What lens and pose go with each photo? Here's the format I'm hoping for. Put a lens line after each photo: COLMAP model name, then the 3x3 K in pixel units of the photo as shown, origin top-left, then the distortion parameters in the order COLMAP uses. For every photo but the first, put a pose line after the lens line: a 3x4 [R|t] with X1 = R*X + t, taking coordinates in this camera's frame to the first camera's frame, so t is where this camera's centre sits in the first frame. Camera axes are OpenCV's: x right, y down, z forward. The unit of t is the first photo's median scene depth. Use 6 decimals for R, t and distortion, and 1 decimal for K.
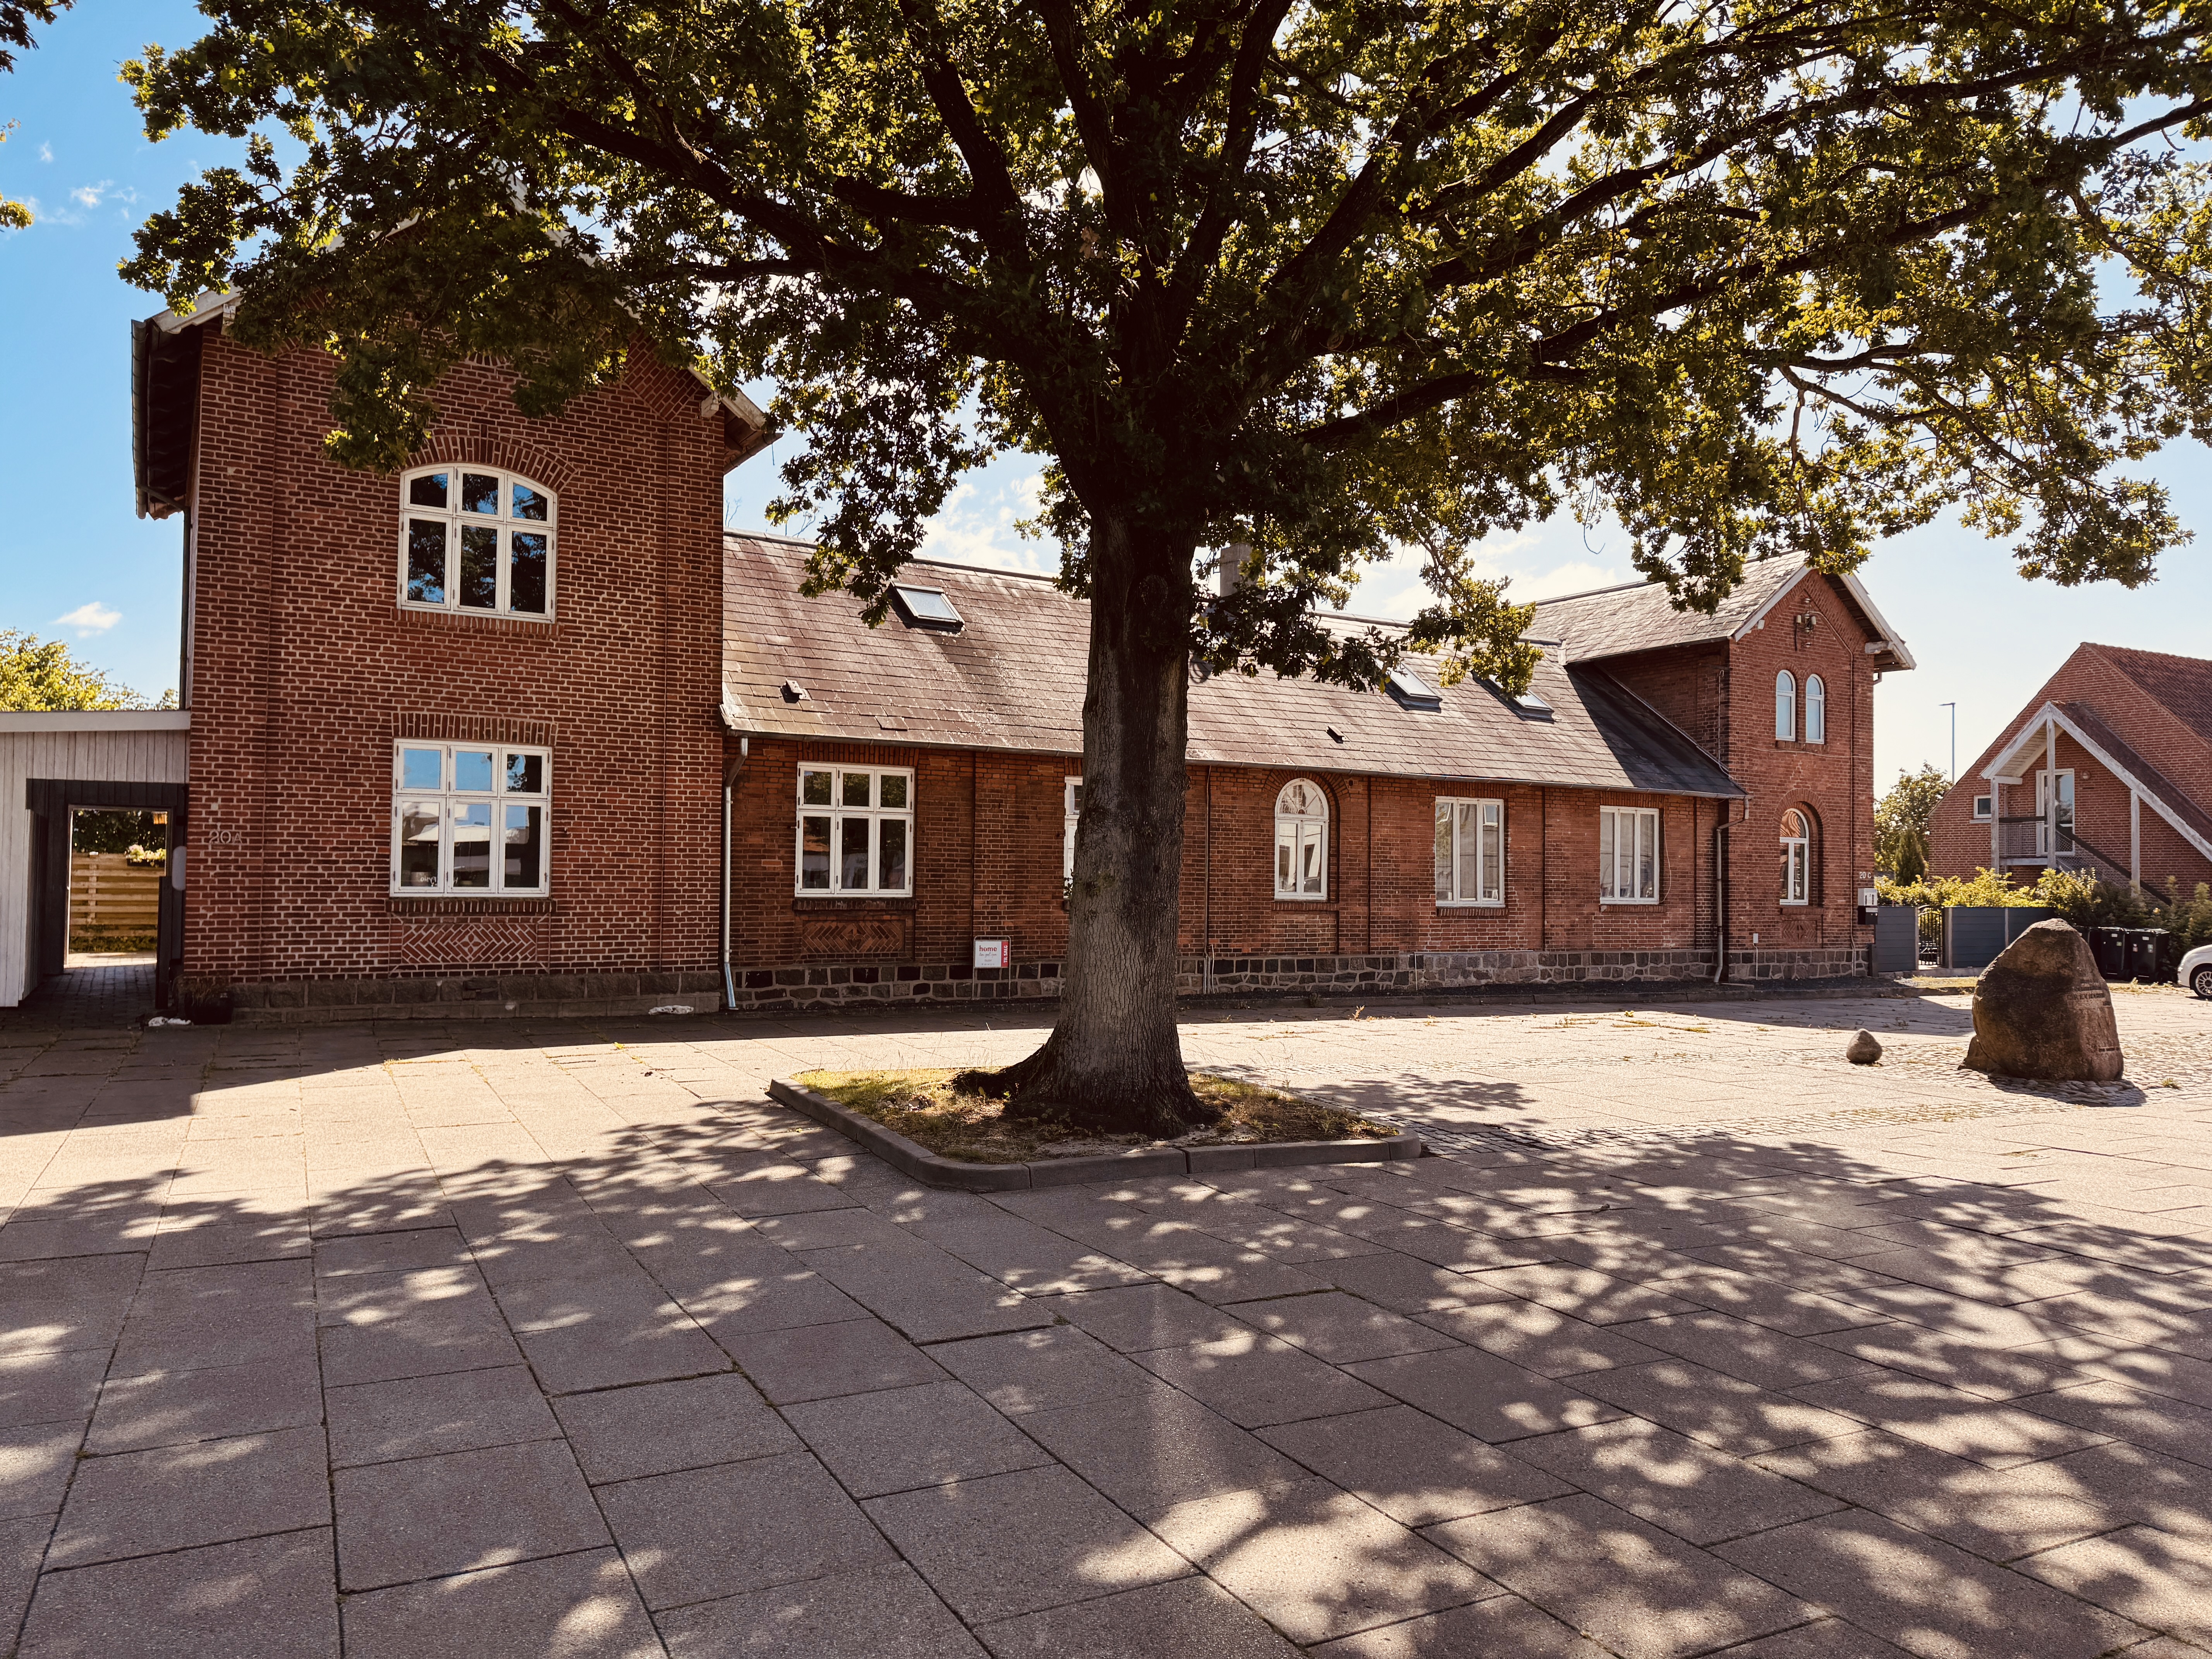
lens RADIAL K [[1532.1, 0, 1106.0], [0, 1532.1, 829.5], [0, 0, 1]] dist [0.182963, -0.328901]
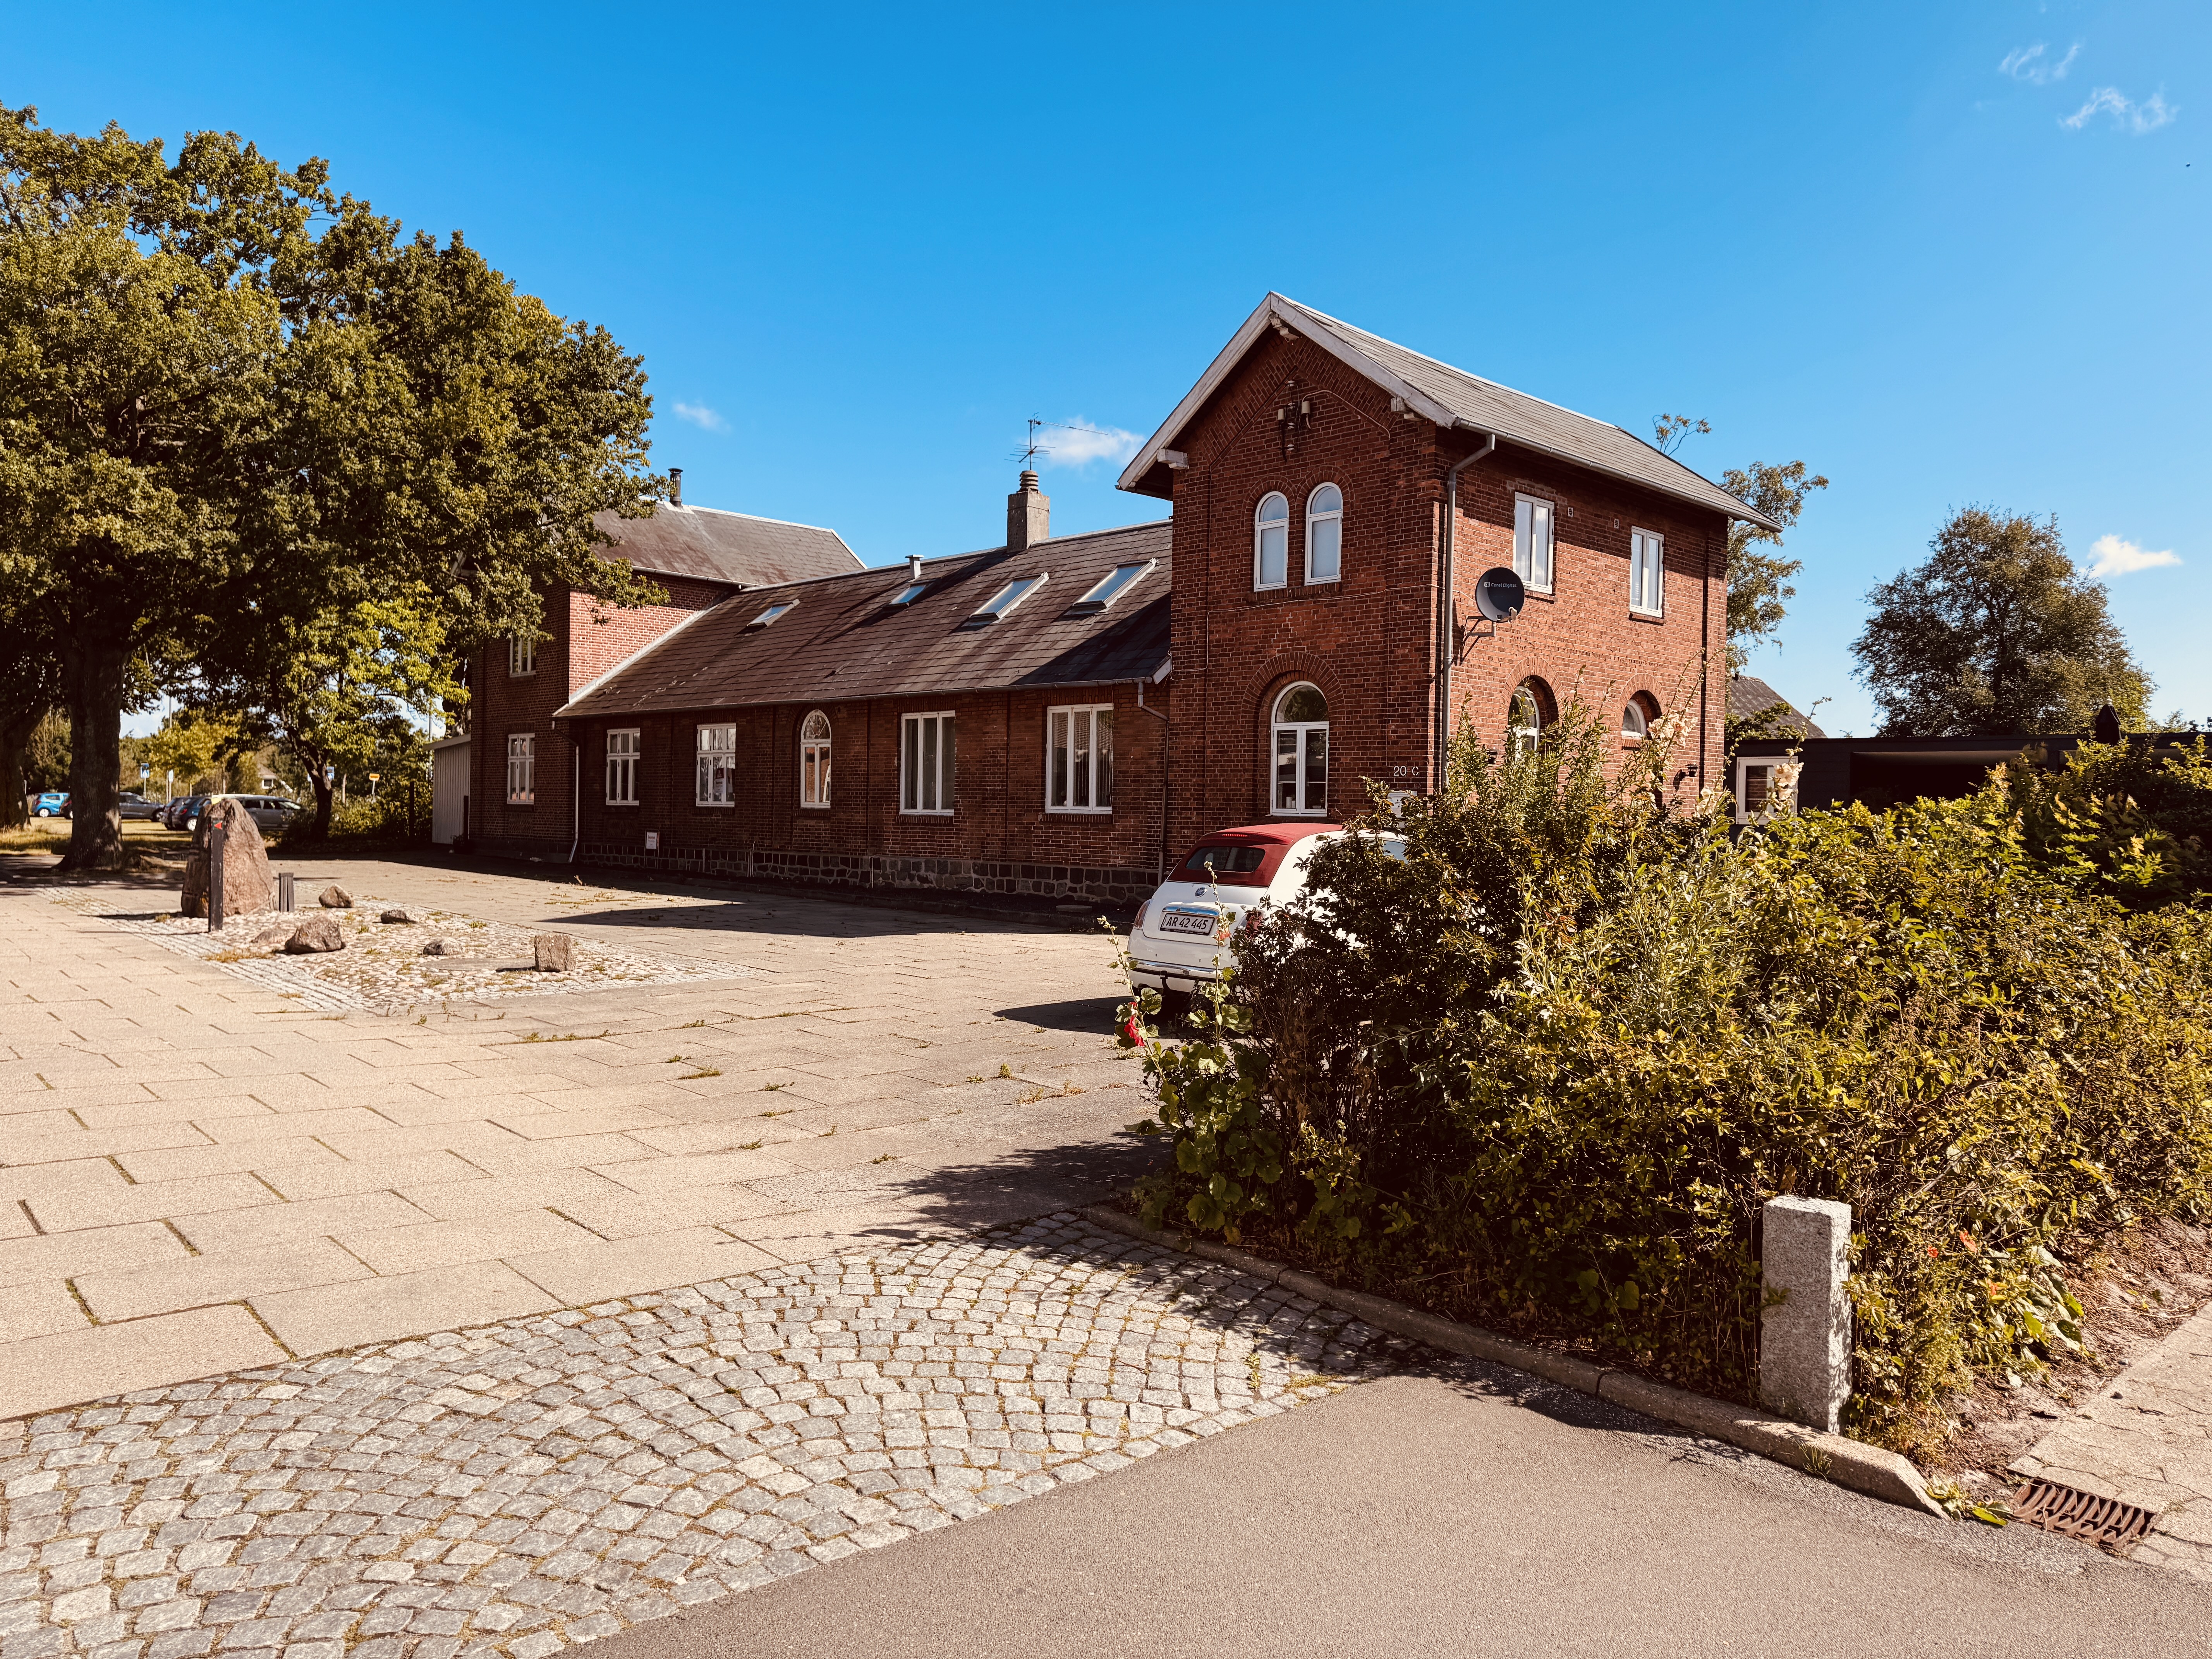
lens RADIAL K [[1532.1, 0, 1106.0], [0, 1532.1, 829.5], [0, 0, 1]] dist [0.182963, -0.328901]
pose [[0.221915, 0.000506, -0.975066, 1.626658], [0.021026, 0.999765, 0.005304, 0.071662], [0.974839, -0.021679, 0.221852, 1.117649]]
